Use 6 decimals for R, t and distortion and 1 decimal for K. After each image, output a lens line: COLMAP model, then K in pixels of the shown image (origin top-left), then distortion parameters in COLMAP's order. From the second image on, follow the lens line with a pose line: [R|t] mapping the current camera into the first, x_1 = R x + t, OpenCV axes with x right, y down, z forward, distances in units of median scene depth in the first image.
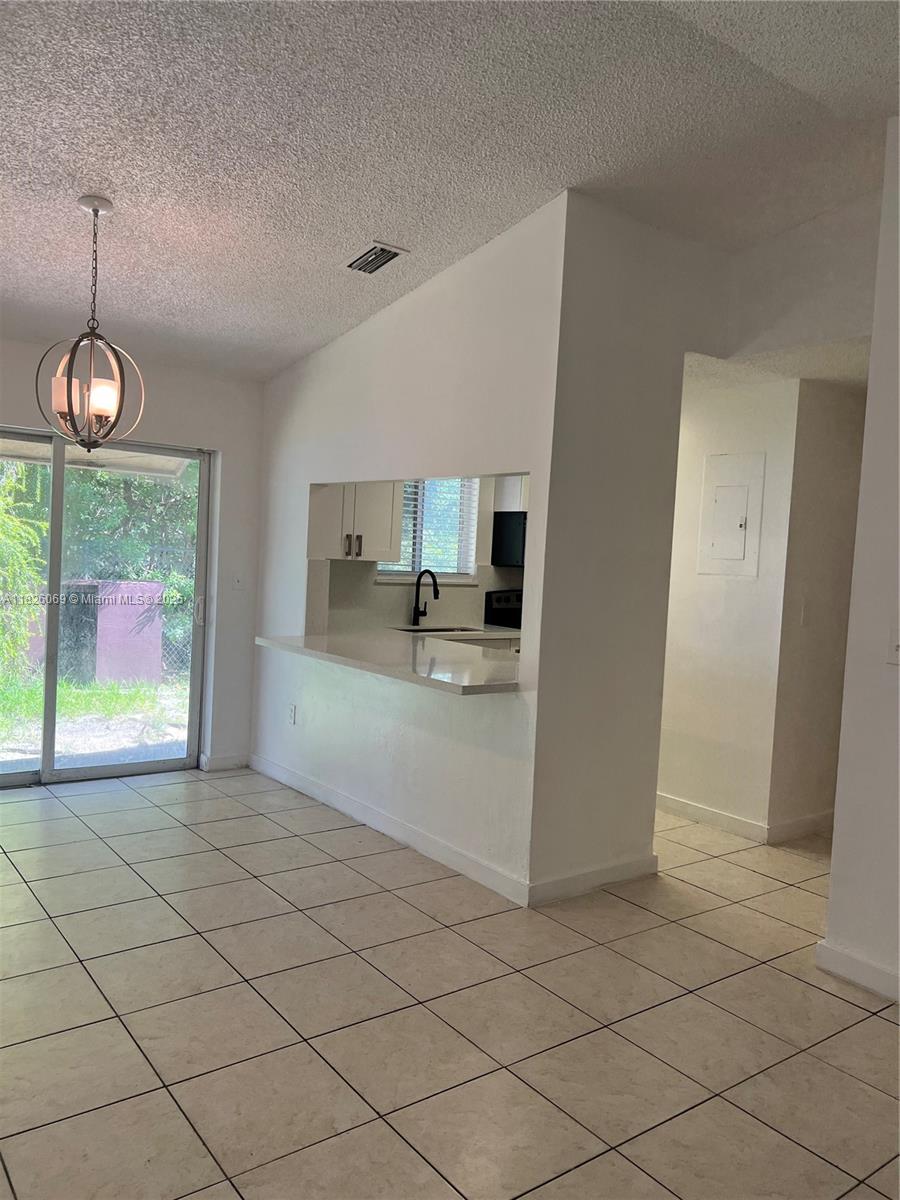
lens RADIAL K [[897.5, 0, 449.5], [0, 897.5, 596.3], [0, 0, 1]] dist [0.032593, -0.026375]
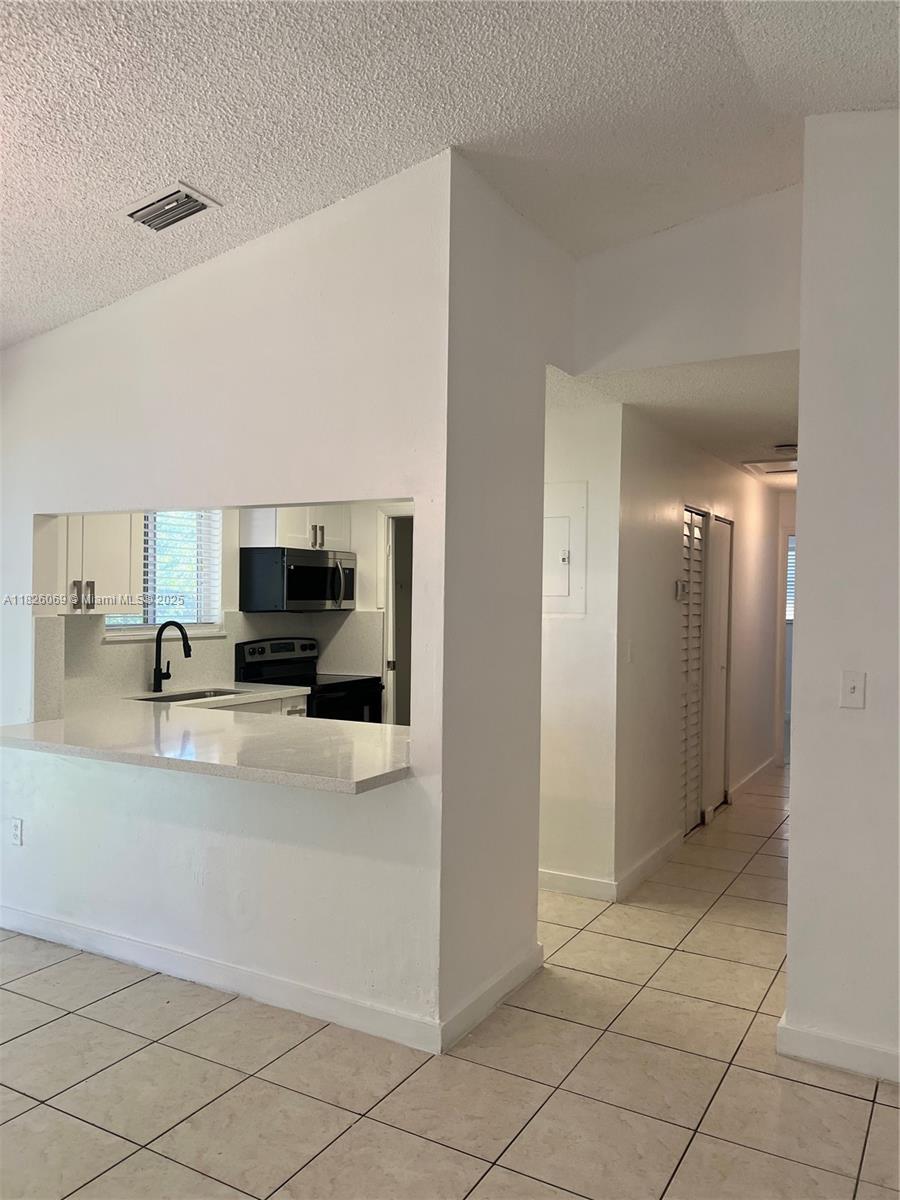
lens RADIAL K [[897.5, 0, 455.9], [0, 897.5, 606.3], [0, 0, 1]] dist [0.032593, -0.026375]
pose [[0.913547, -0.042858, 0.404469, -0.158751], [0.053487, 0.998456, -0.015010, -0.023222], [-0.403201, 0.035346, 0.914429, 0.210230]]
